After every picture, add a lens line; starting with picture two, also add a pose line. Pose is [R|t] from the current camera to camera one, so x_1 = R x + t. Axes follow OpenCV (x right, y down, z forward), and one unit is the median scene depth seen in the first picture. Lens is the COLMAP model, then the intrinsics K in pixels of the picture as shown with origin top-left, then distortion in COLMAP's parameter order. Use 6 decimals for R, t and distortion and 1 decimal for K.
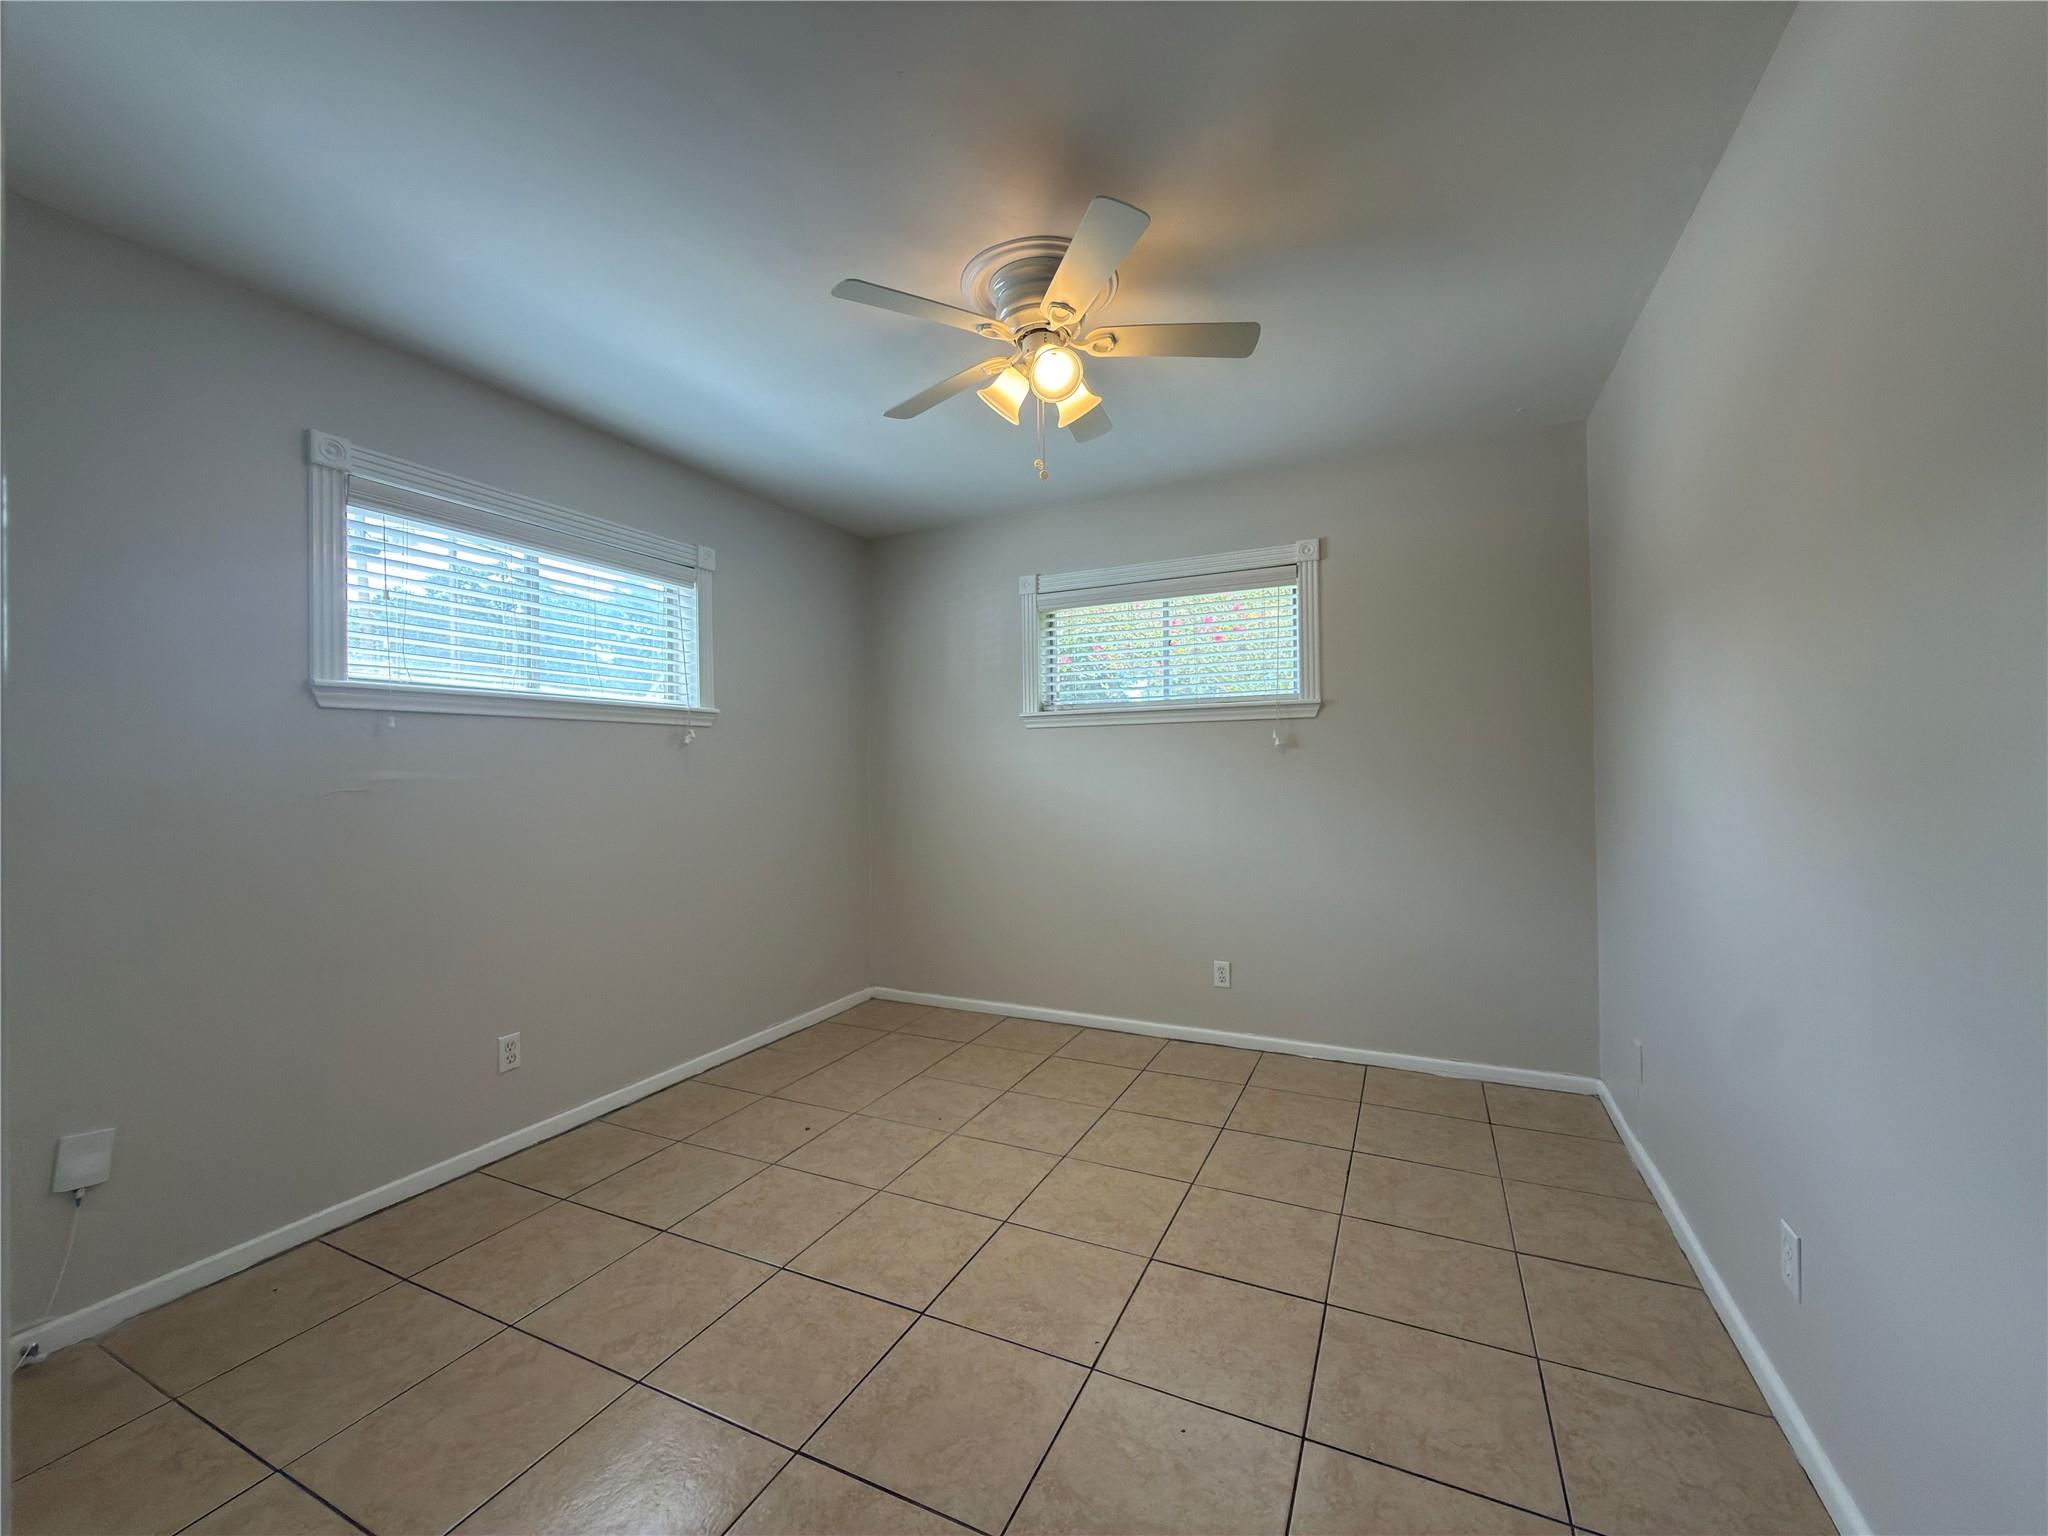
lens RADIAL K [[810.5, 0, 1030.5], [0, 810.5, 769.7], [0, 0, 1]] dist [0.000782, 0.000272]
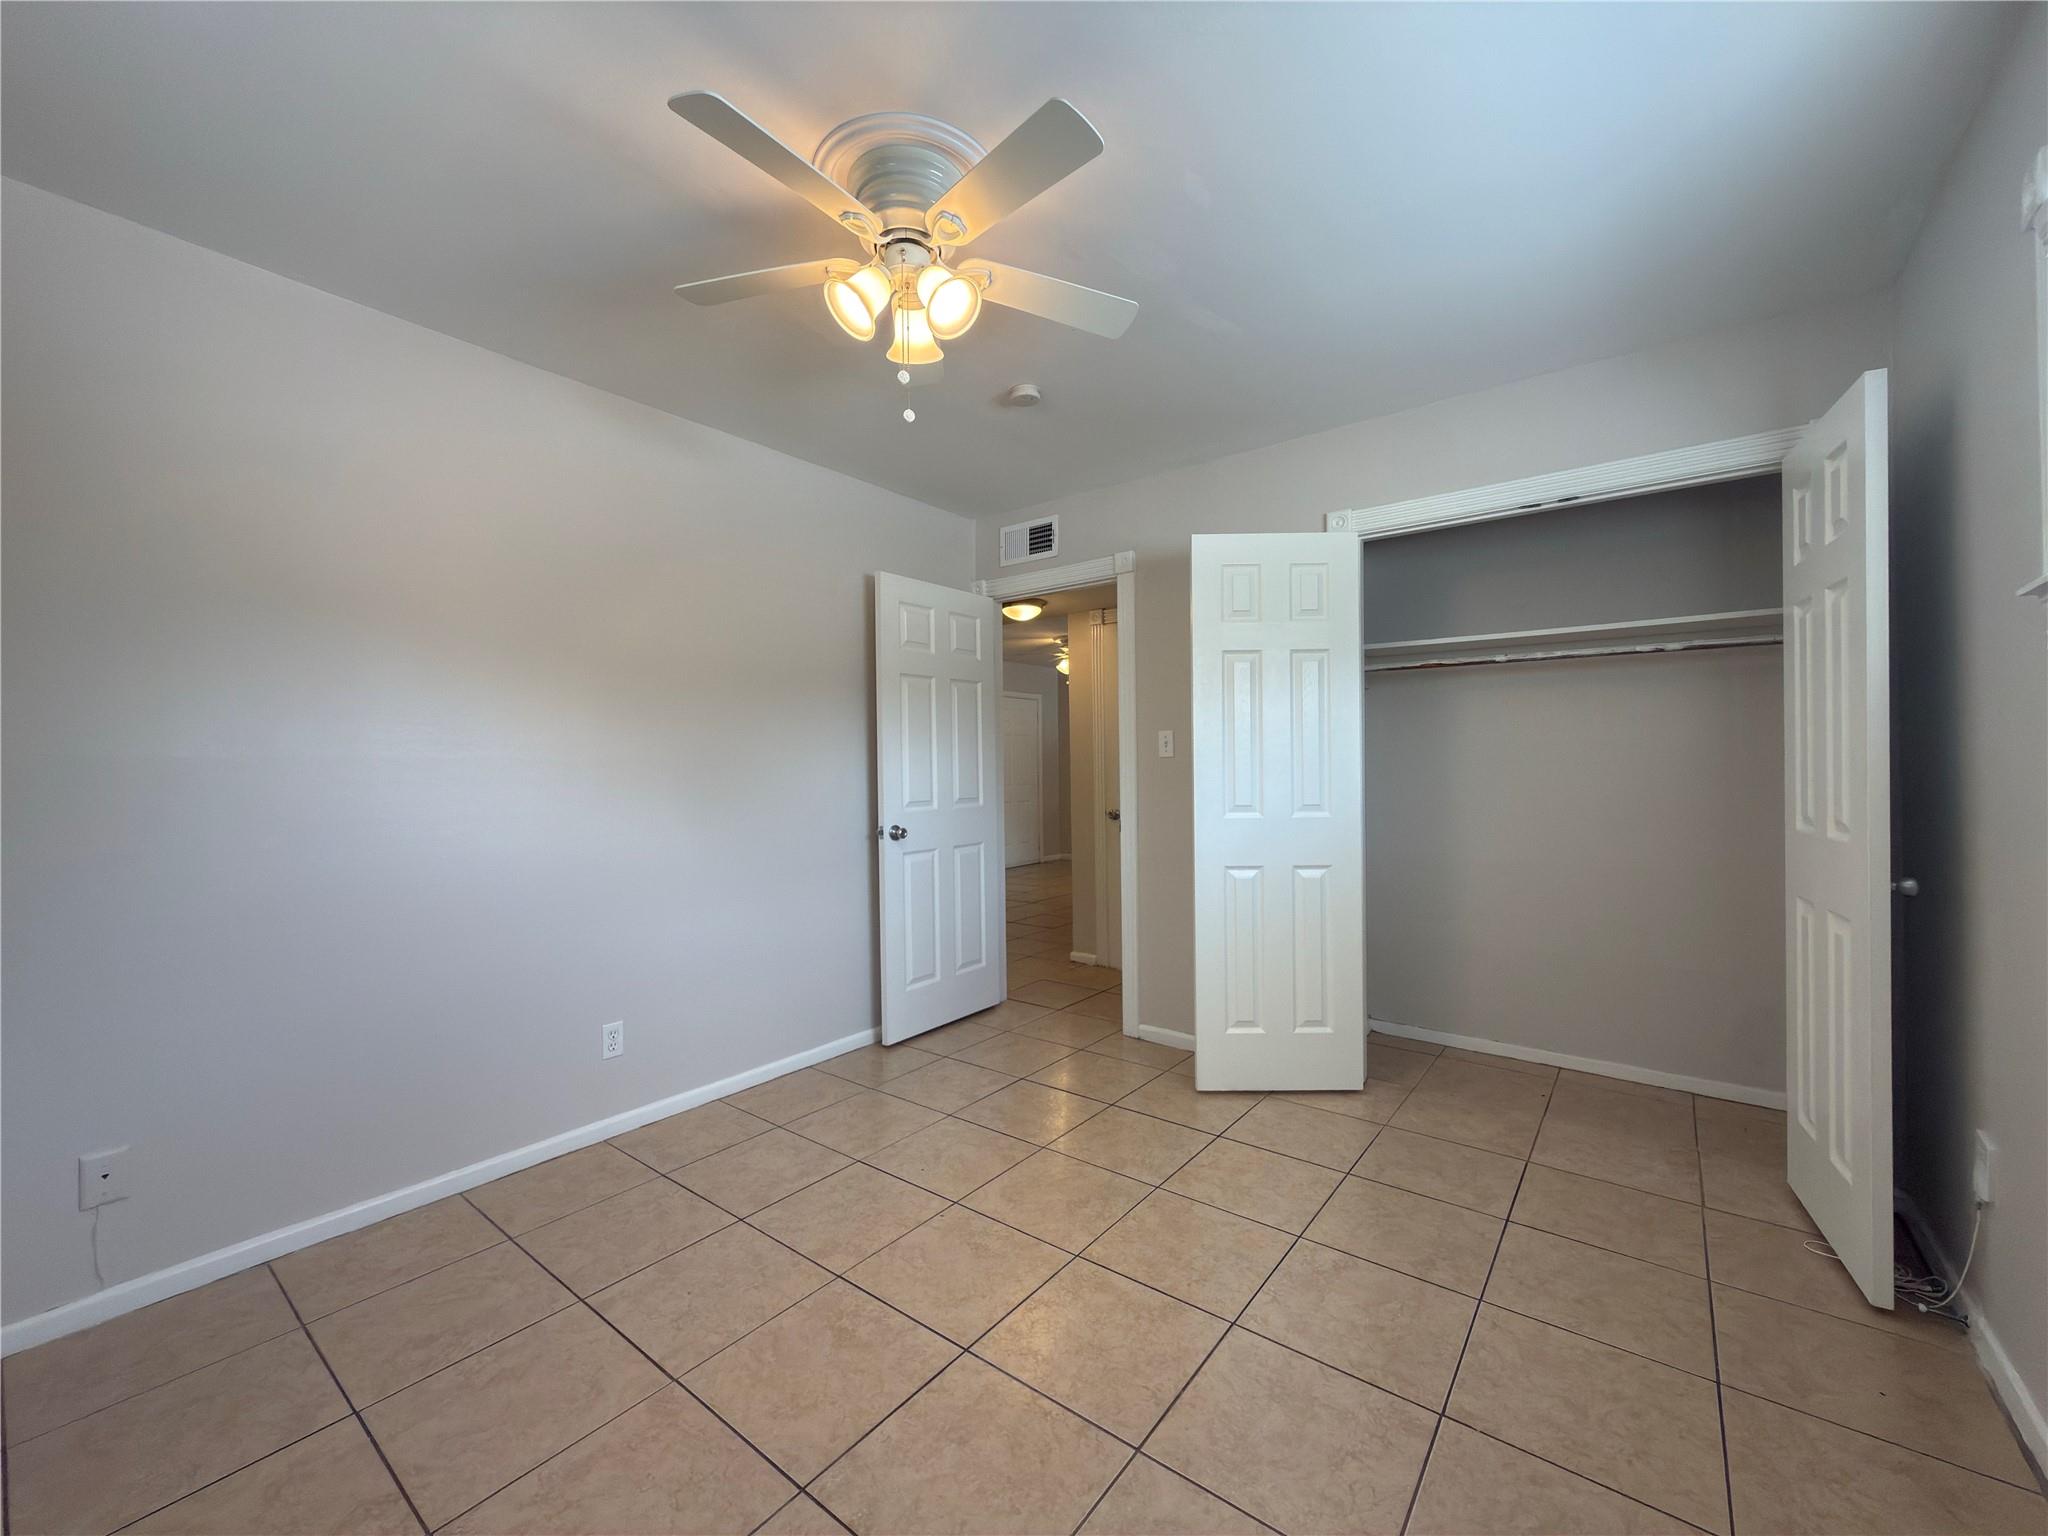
lens RADIAL K [[810.5, 0, 1030.5], [0, 810.5, 769.7], [0, 0, 1]] dist [0.000782, 0.000272]
pose [[-0.977259, 0.019766, 0.211128, -0.294794], [0.018289, 0.999793, -0.008945, 0.017060], [-0.211261, -0.004880, -0.977417, 1.949172]]
